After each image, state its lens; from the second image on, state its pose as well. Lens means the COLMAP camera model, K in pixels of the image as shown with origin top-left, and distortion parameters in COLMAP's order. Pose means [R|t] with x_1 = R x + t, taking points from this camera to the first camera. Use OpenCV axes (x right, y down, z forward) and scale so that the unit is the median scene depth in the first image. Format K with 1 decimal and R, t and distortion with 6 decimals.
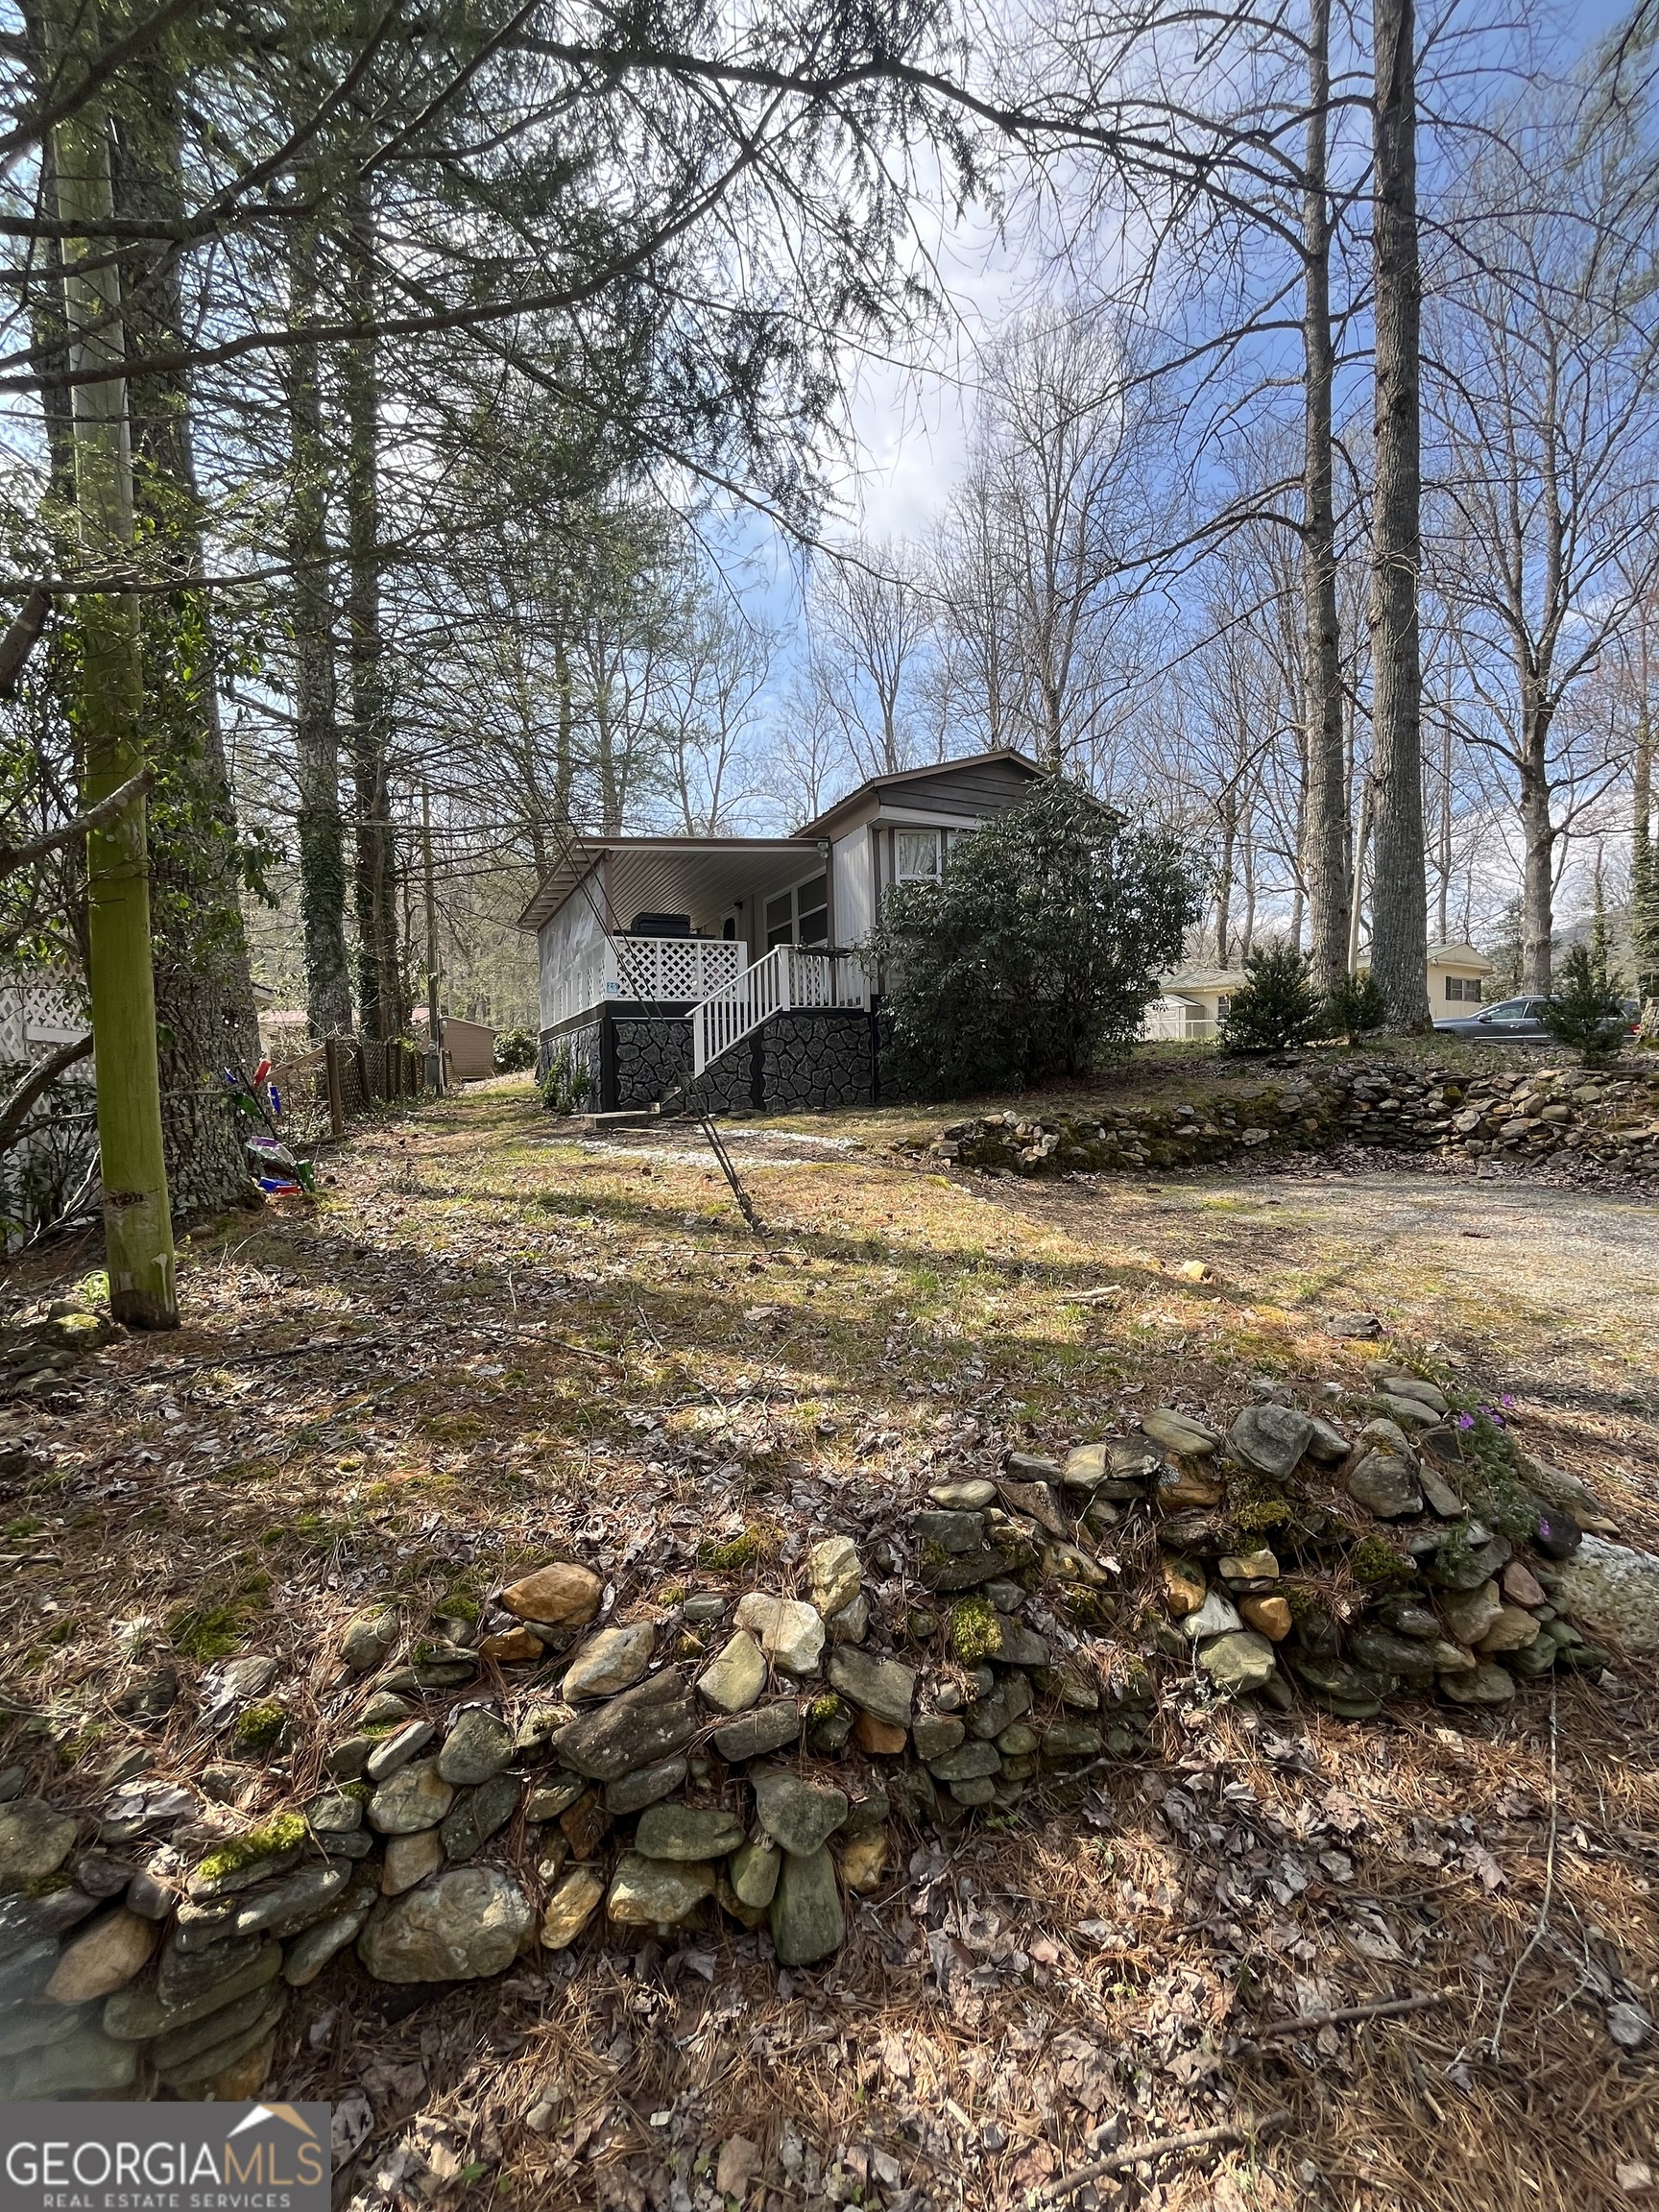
lens RADIAL K [[891.9, 0, 832.7], [0, 891.9, 1110.3], [0, 0, 1]] dist [-0.002418, -0.000267]
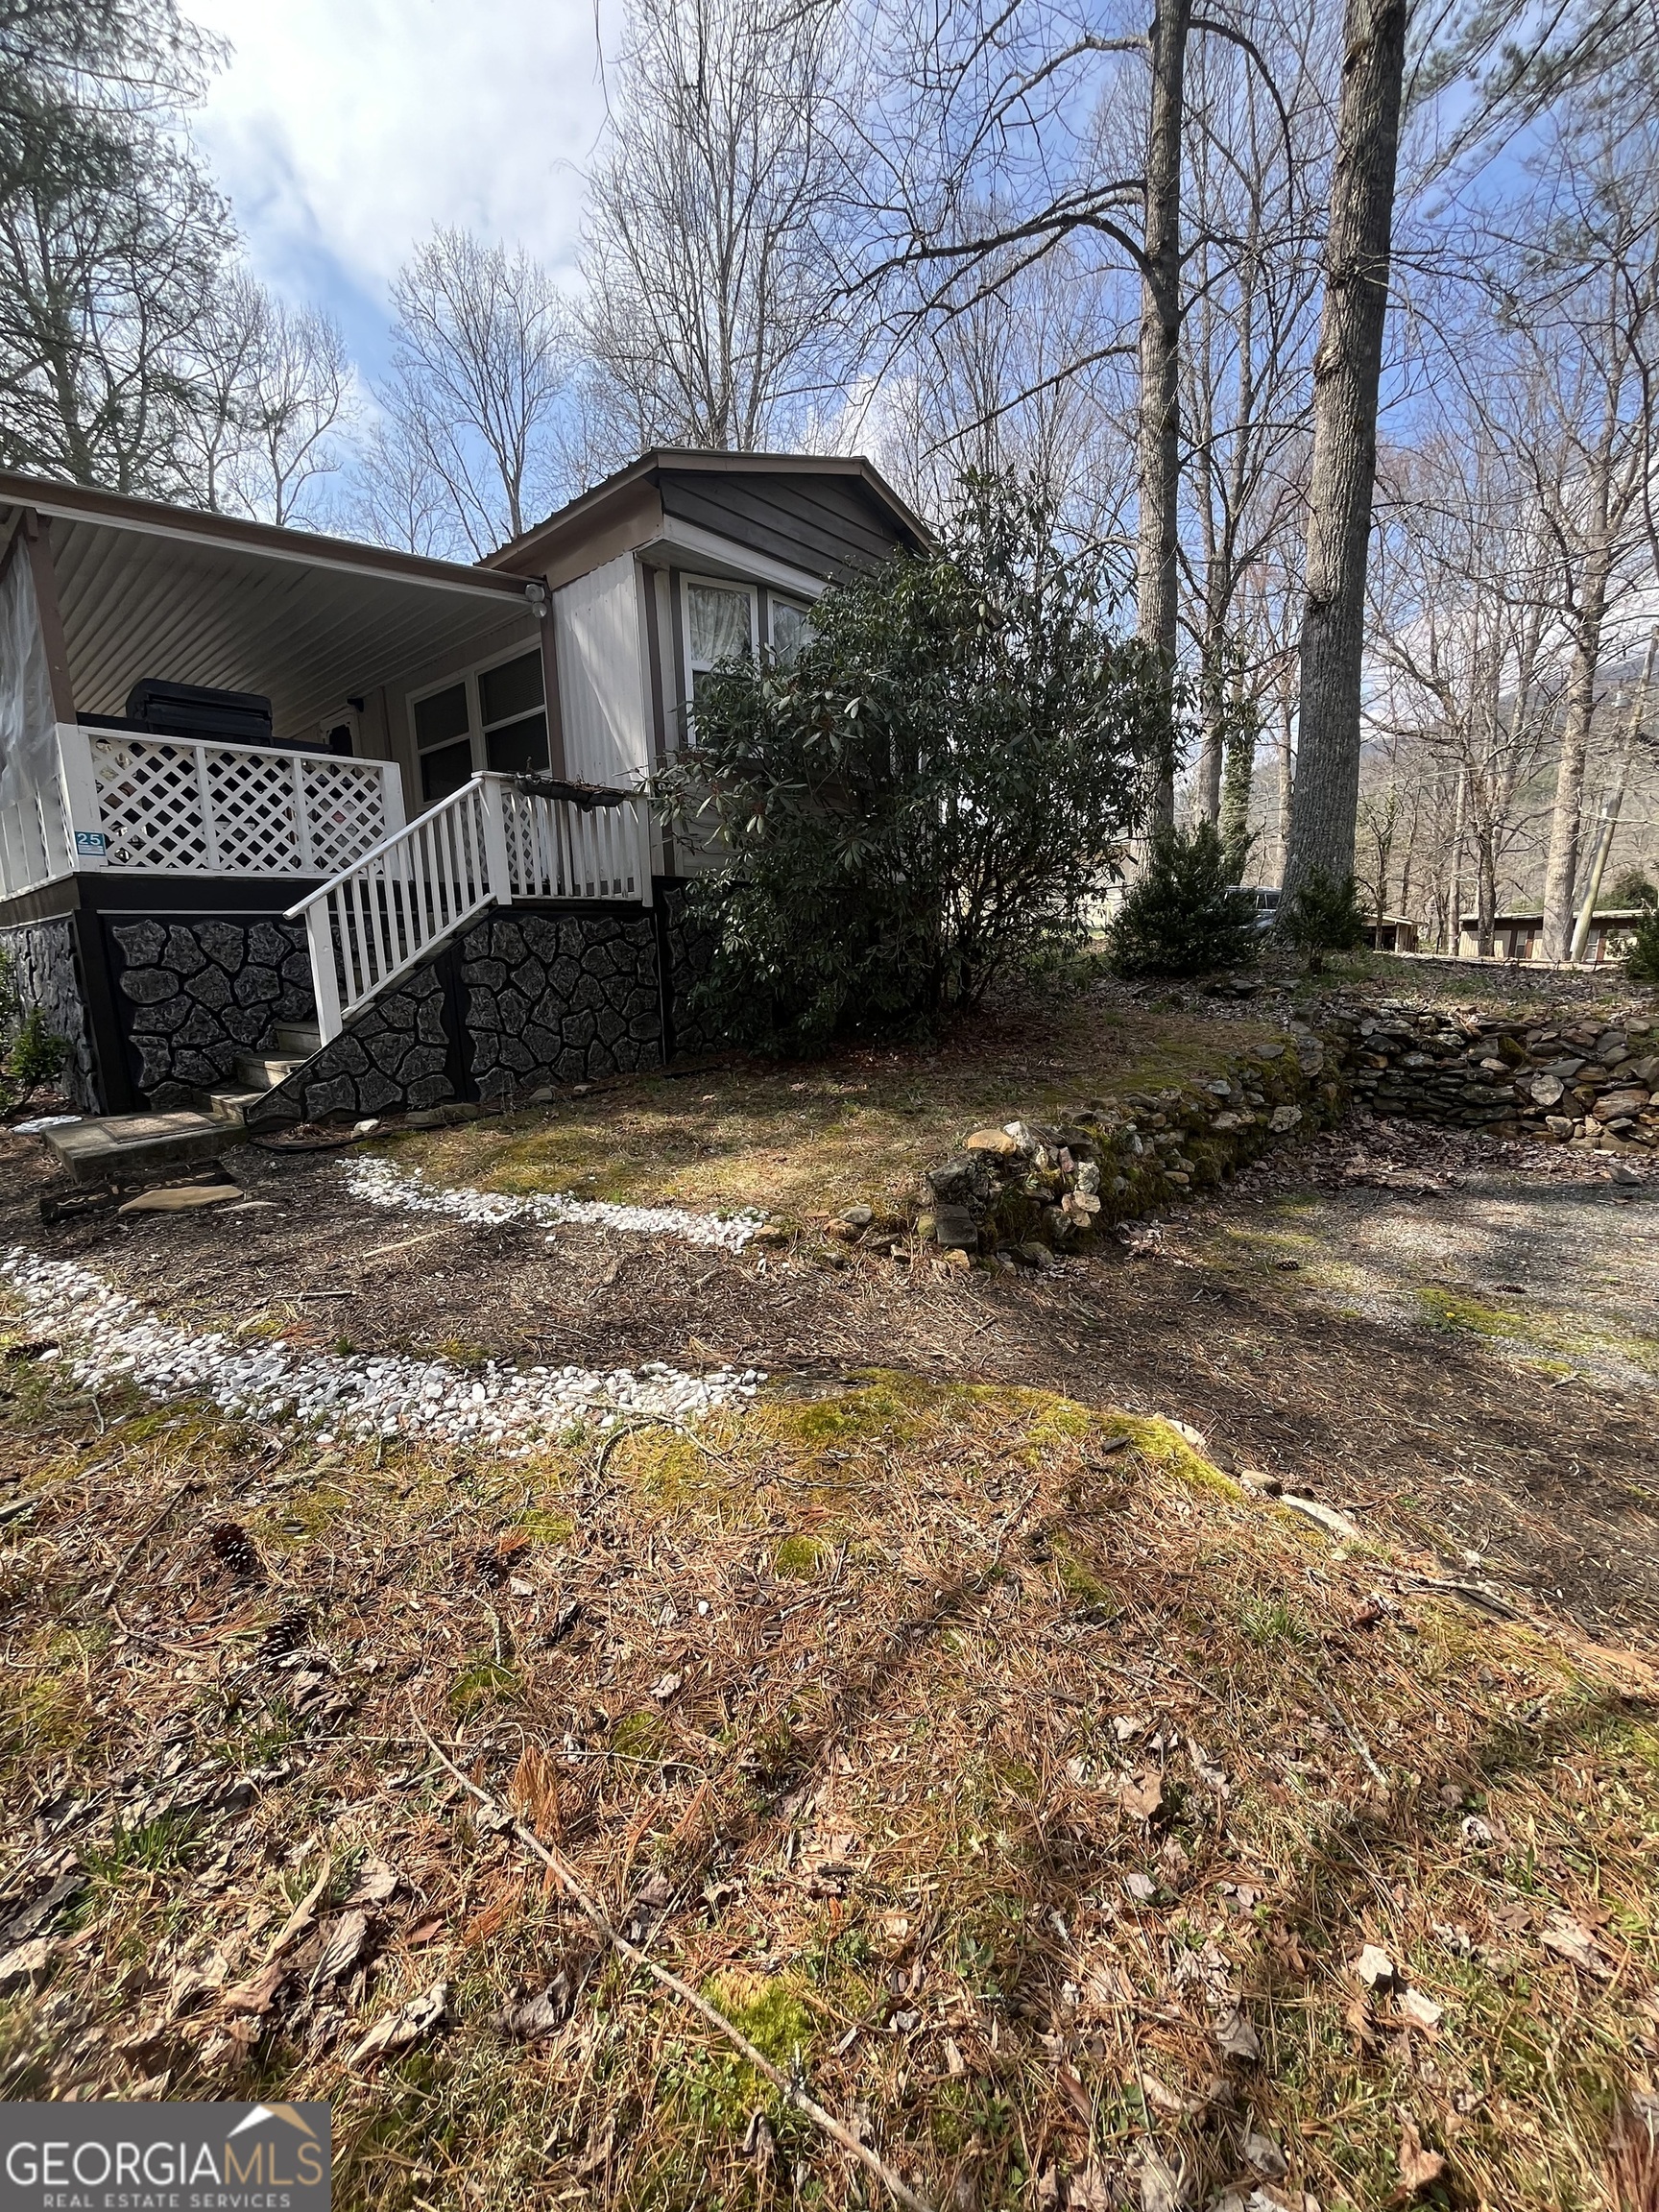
lens RADIAL K [[891.9, 0, 844.8], [0, 891.9, 1116.1], [0, 0, 1]] dist [-0.002418, -0.000267]
pose [[0.919991, -0.072032, 0.385264, -0.075569], [0.012437, 0.987837, 0.154995, -0.063953], [-0.391743, -0.137802, 0.909697, 0.405546]]
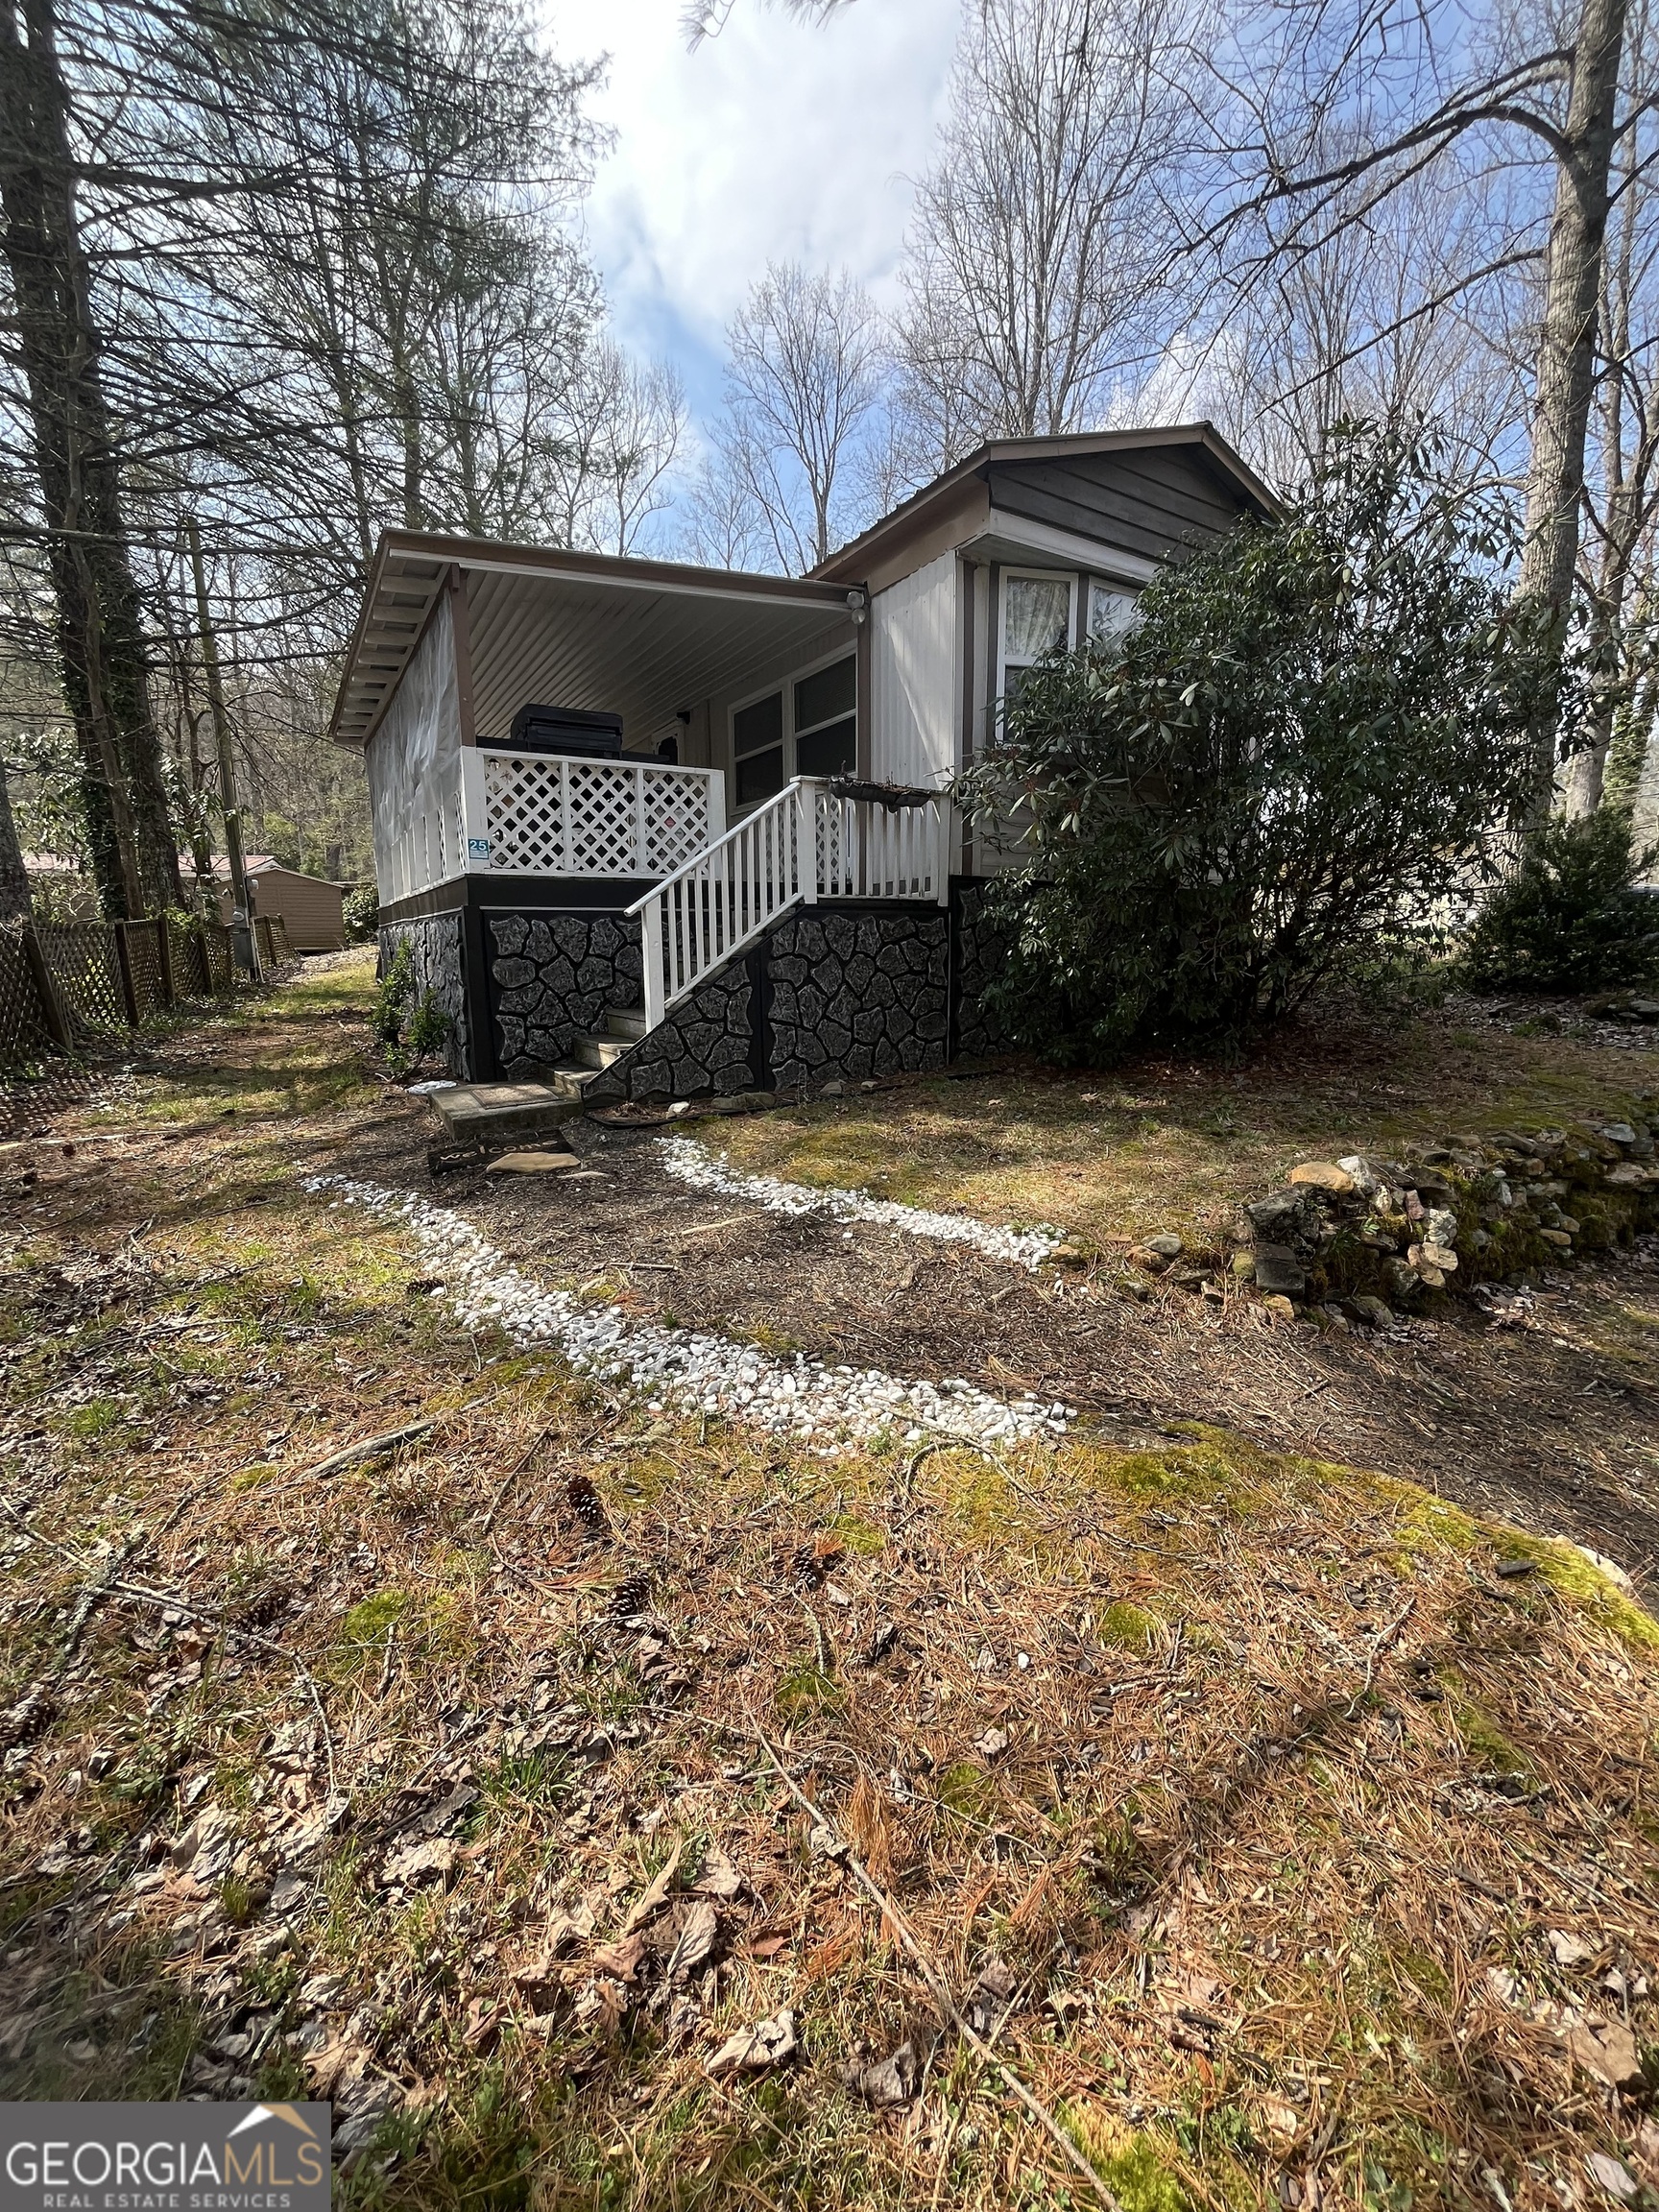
lens RADIAL K [[891.9, 0, 844.1], [0, 891.9, 1116.7], [0, 0, 1]] dist [-0.002418, -0.000267]
pose [[0.993235, -0.002680, 0.116089, -0.091273], [-0.016063, 0.986952, 0.160214, -0.067029], [-0.115004, -0.160995, 0.980232, 0.419336]]
